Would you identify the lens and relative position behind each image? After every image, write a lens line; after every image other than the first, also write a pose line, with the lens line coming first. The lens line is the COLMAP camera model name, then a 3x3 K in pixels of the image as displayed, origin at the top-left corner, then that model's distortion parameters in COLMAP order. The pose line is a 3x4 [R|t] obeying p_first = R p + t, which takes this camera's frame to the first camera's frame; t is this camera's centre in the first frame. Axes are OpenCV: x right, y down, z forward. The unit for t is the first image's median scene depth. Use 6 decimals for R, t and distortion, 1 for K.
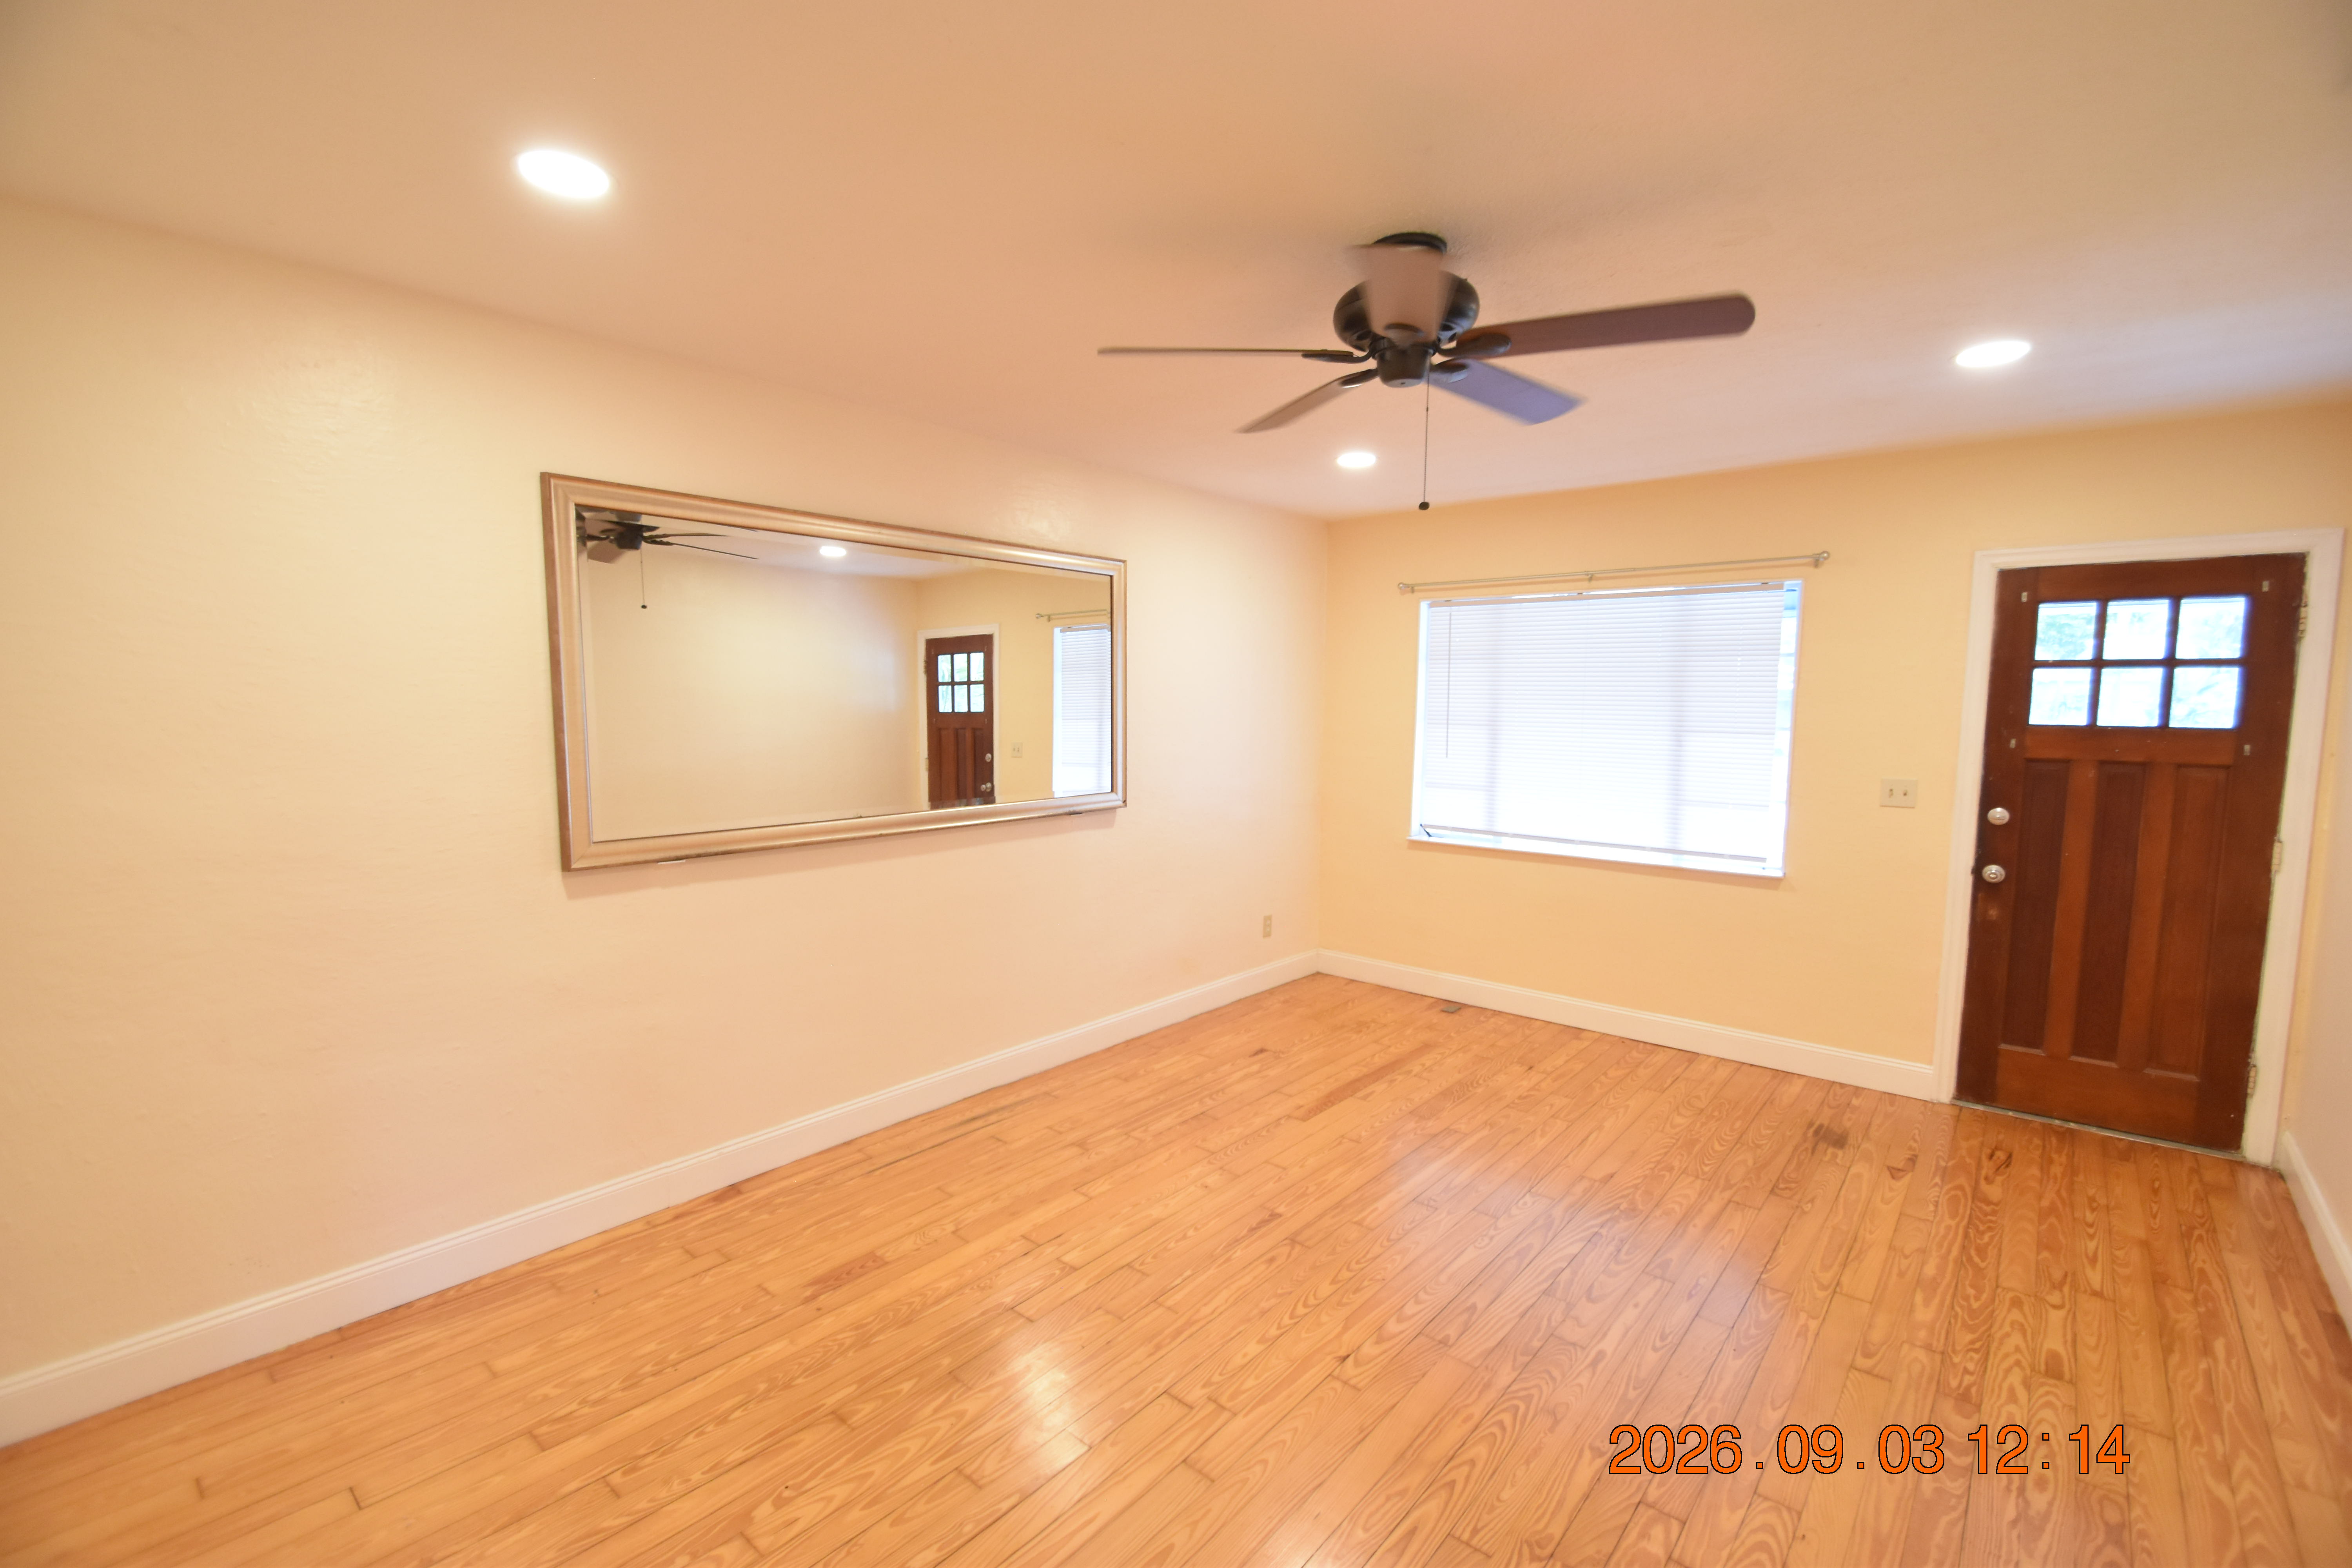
lens RADIAL K [[1026.2, 0, 1157.9], [0, 1026.2, 787.0], [0, 0, 1]] dist [0.002521, -0.010772]
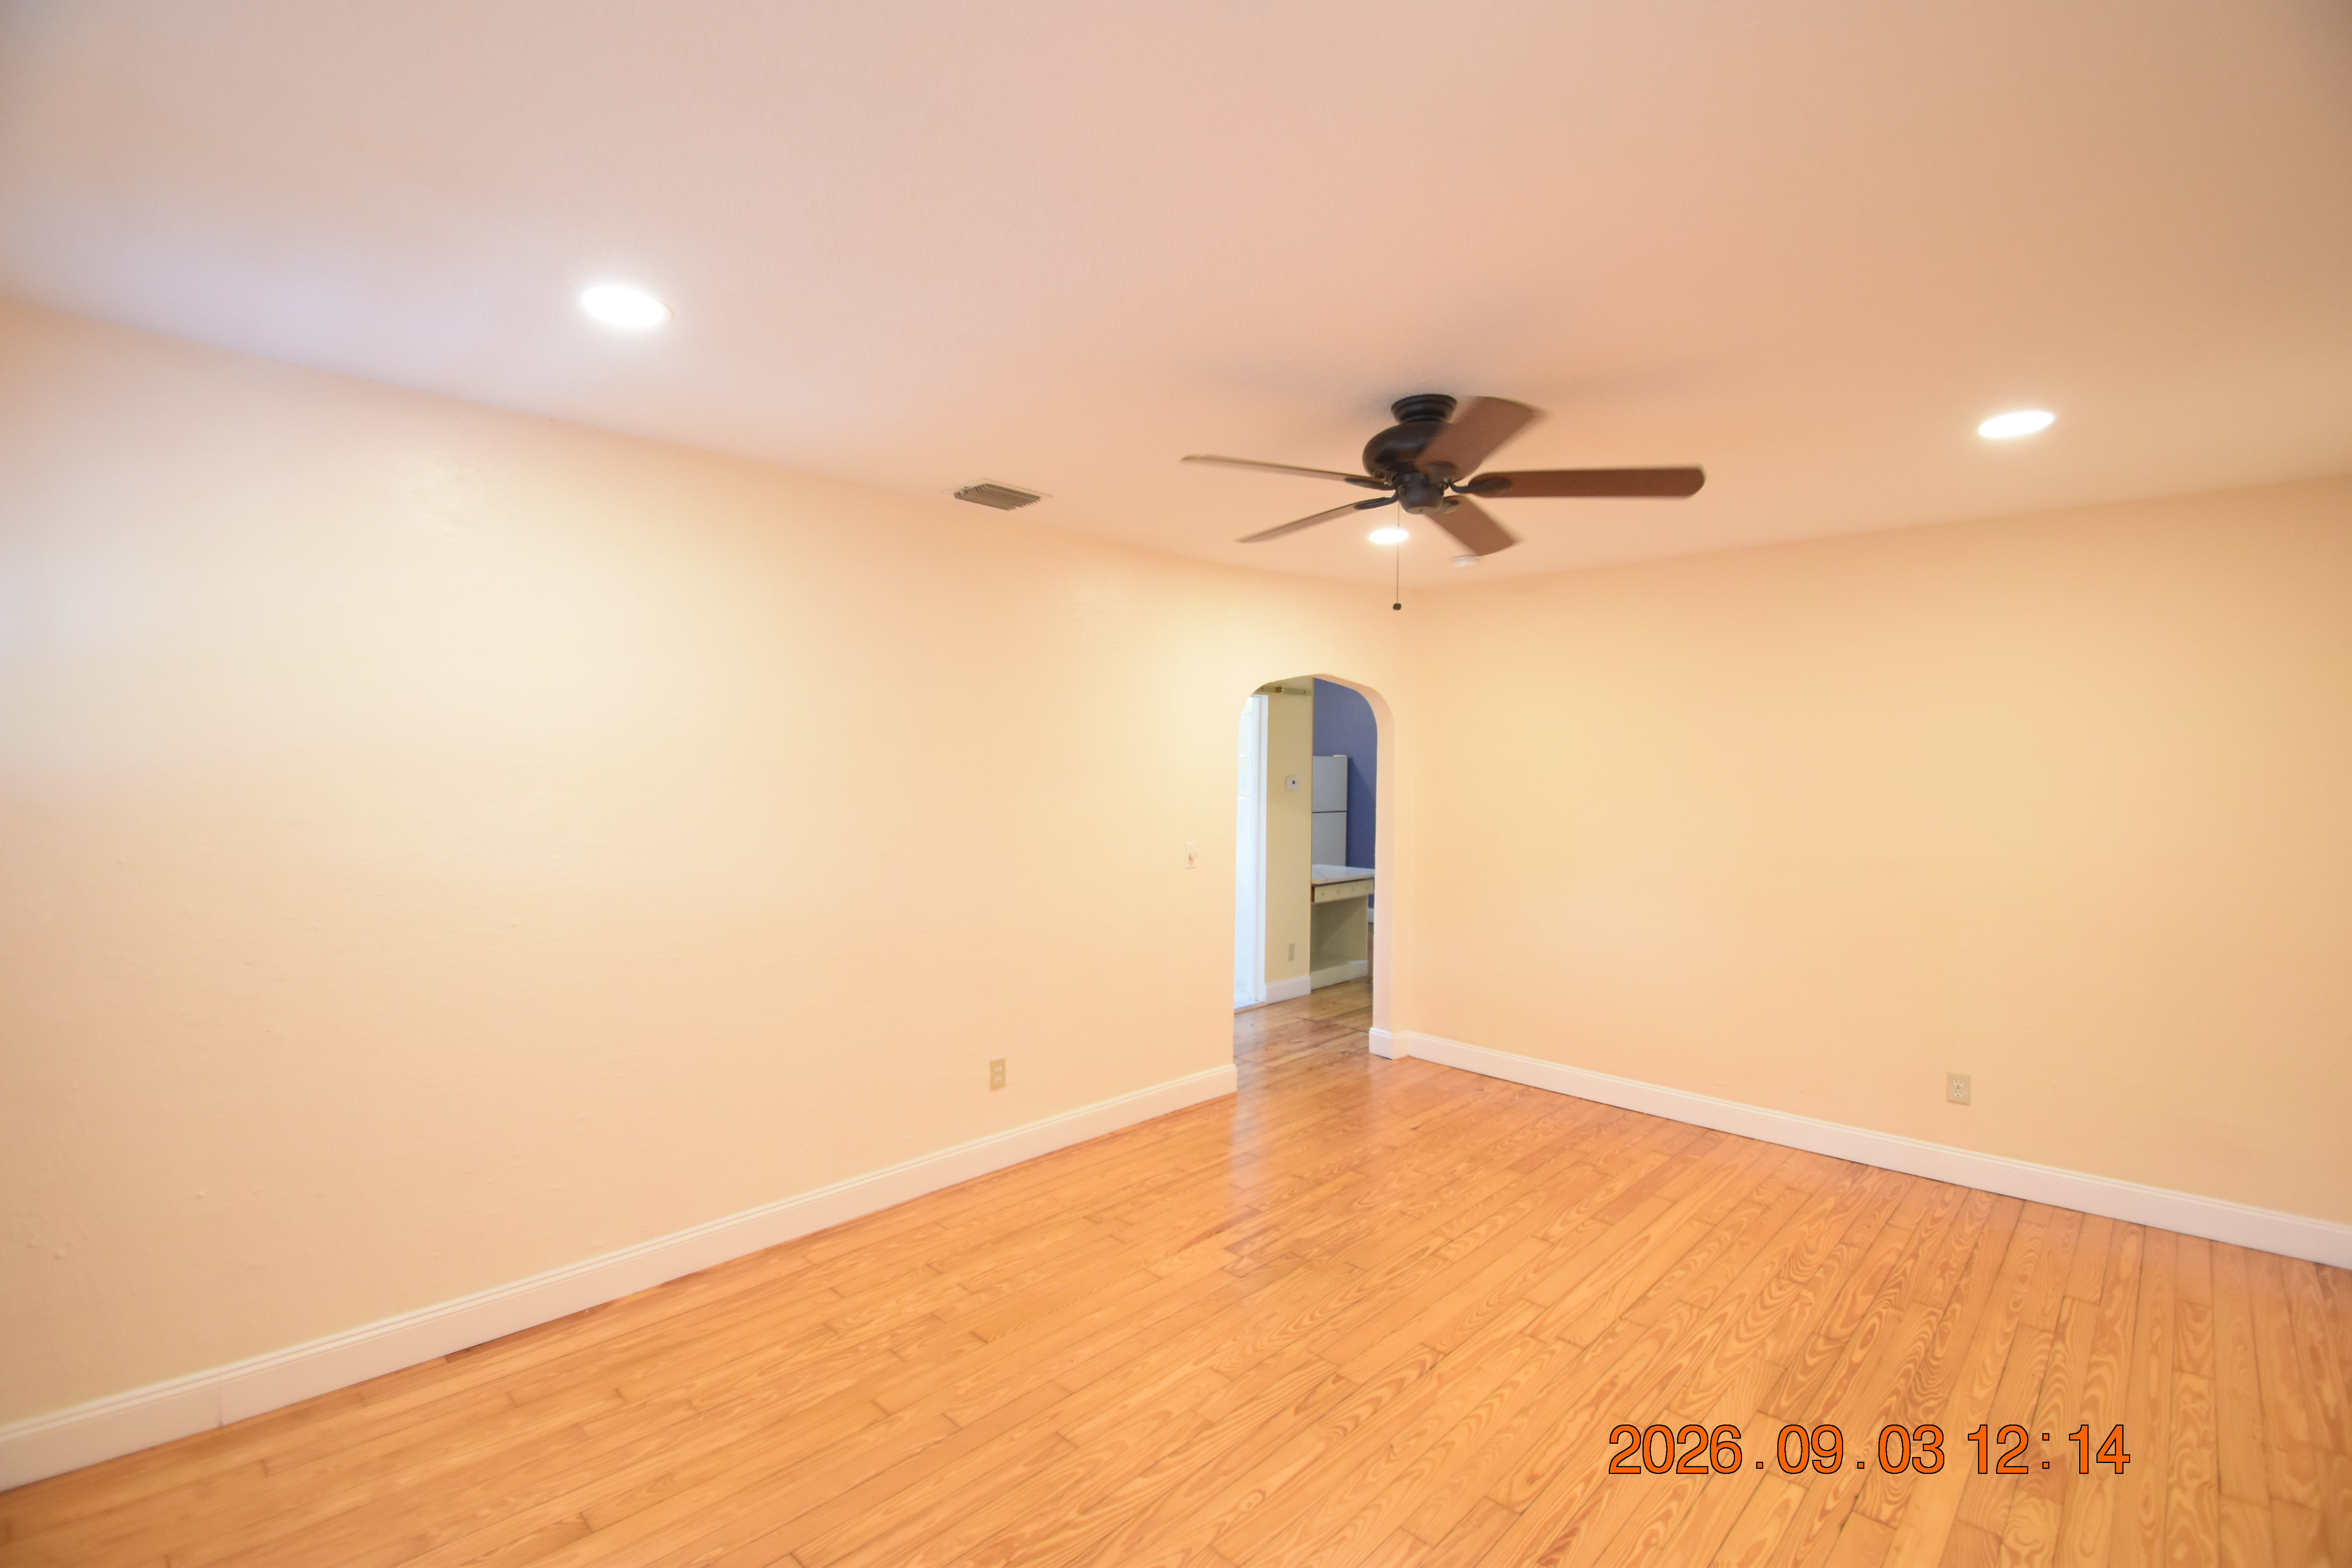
lens RADIAL K [[1026.2, 0, 1157.8], [0, 1026.2, 789.4], [0, 0, 1]] dist [0.002521, -0.010772]
pose [[-0.997934, -0.015688, 0.062296, 0.270688], [-0.008526, 0.993488, 0.113616, -0.119499], [-0.063673, 0.112850, -0.991570, 1.316934]]
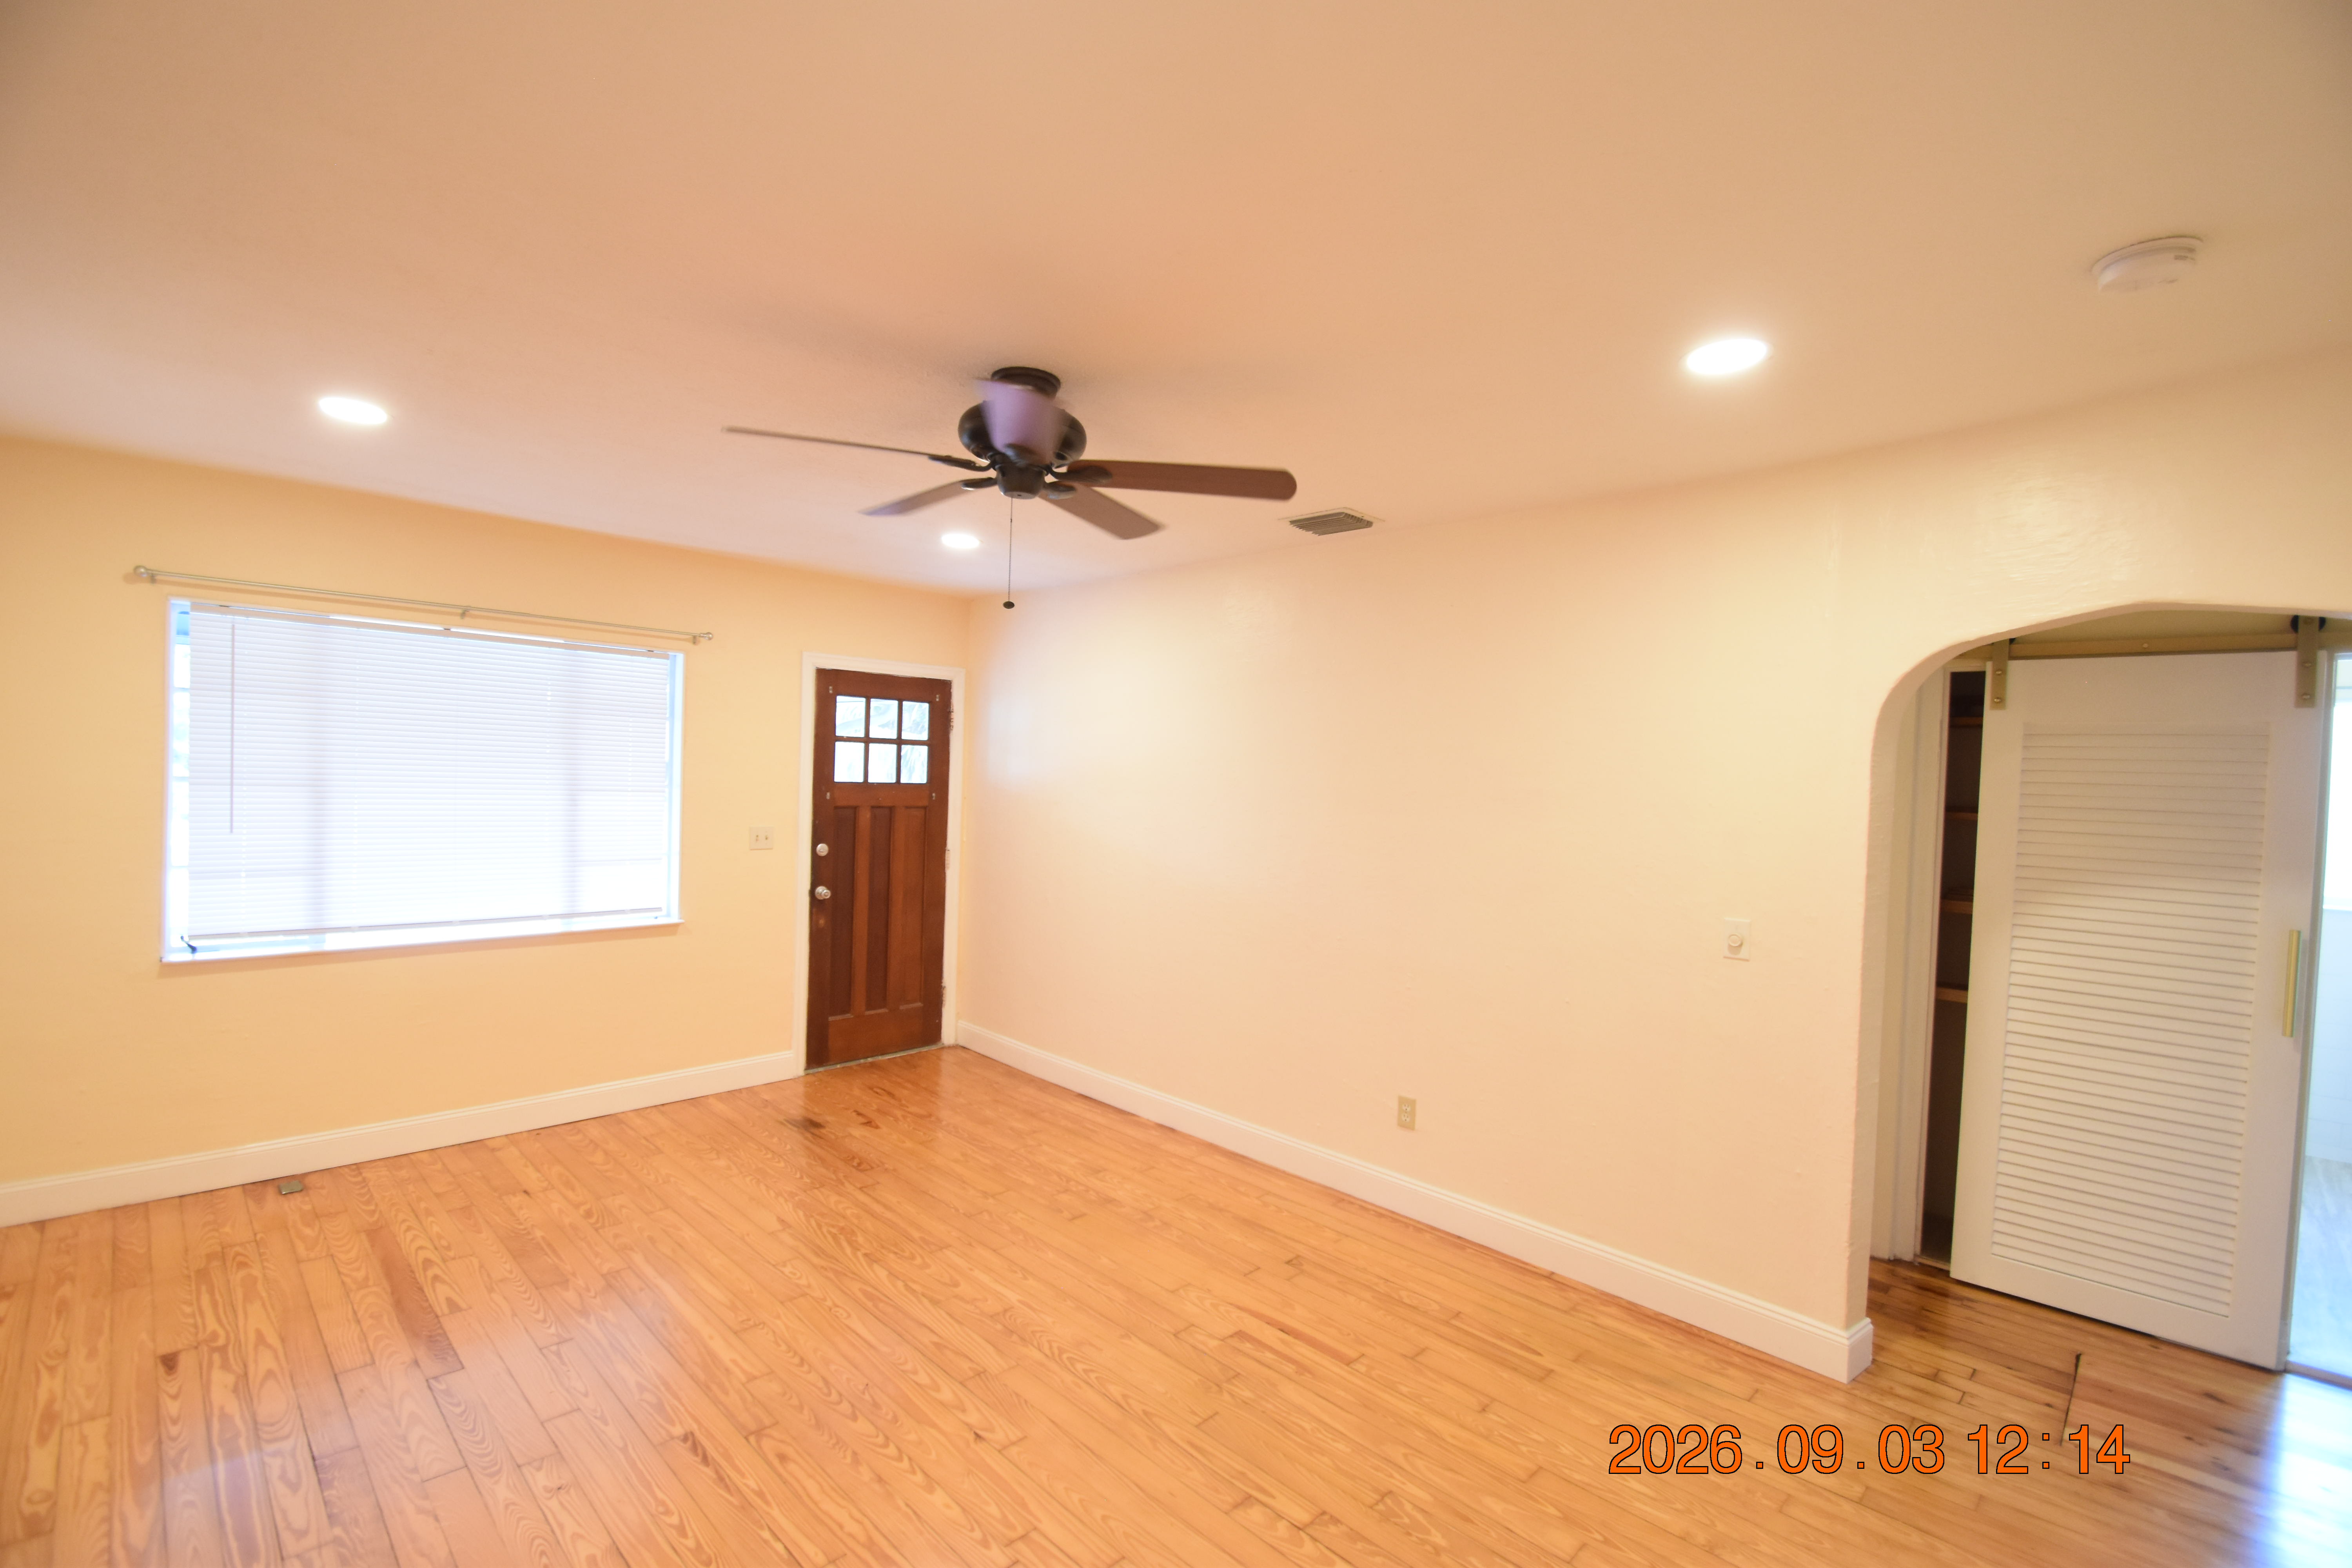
lens RADIAL K [[1026.2, 0, 1168.7], [0, 1026.2, 787.2], [0, 0, 1]] dist [0.002521, -0.010772]
pose [[0.063071, -0.018363, 0.997840, -0.508361], [0.053593, 0.998450, 0.014987, -0.050617], [-0.996569, 0.052532, 0.063957, 0.462629]]
